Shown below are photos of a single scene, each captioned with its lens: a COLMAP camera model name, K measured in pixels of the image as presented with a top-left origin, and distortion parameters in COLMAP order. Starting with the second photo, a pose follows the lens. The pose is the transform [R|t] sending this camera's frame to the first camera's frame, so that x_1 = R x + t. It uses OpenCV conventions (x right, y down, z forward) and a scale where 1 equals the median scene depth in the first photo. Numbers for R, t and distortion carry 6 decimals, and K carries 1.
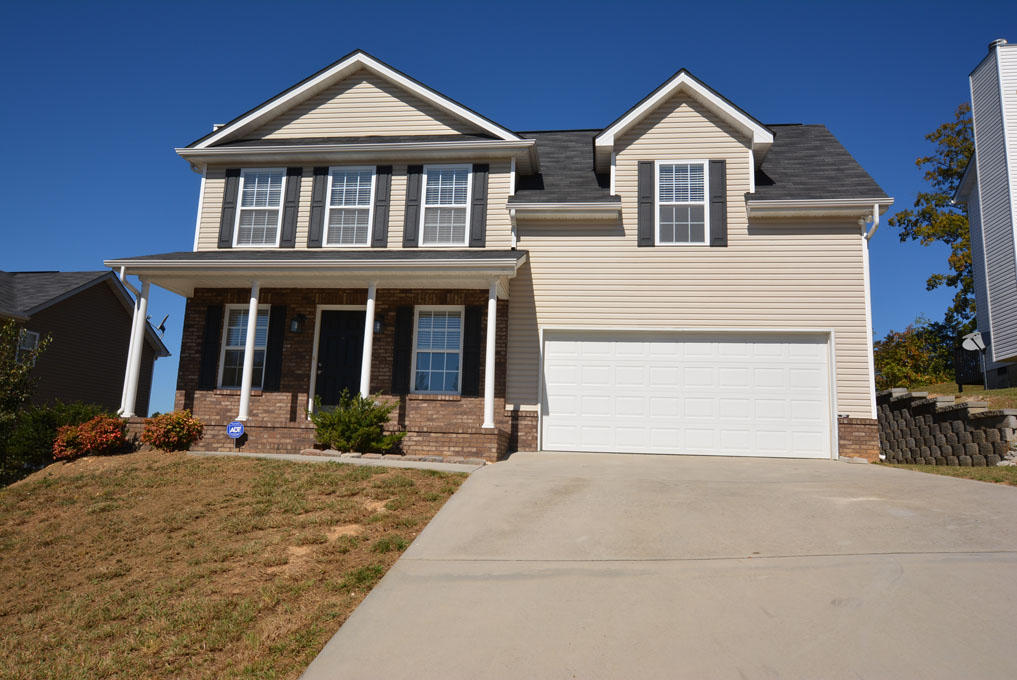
lens RADIAL K [[709.3, 0, 511.4], [0, 709.3, 316.0], [0, 0, 1]] dist [0.006701, 0.004969]
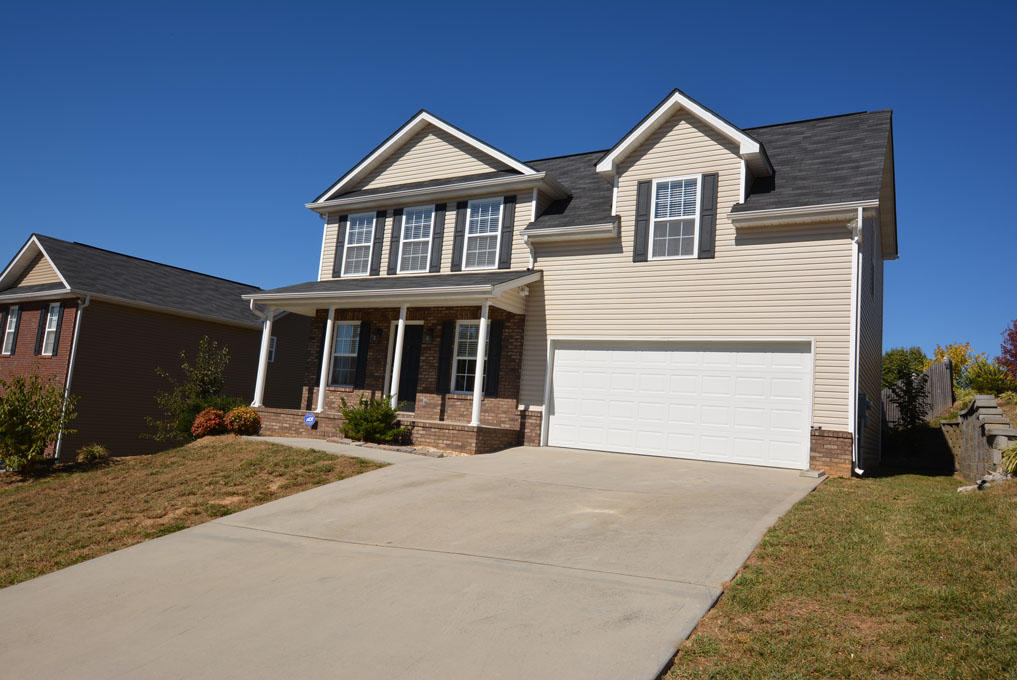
lens RADIAL K [[709.3, 0, 507.9], [0, 709.3, 341.6], [0, 0, 1]] dist [0.006701, 0.004969]
pose [[0.911790, -0.001826, -0.410653, 0.441914], [0.009179, 0.999831, 0.015935, 0.003174], [0.410555, -0.018298, 0.911652, -0.055768]]
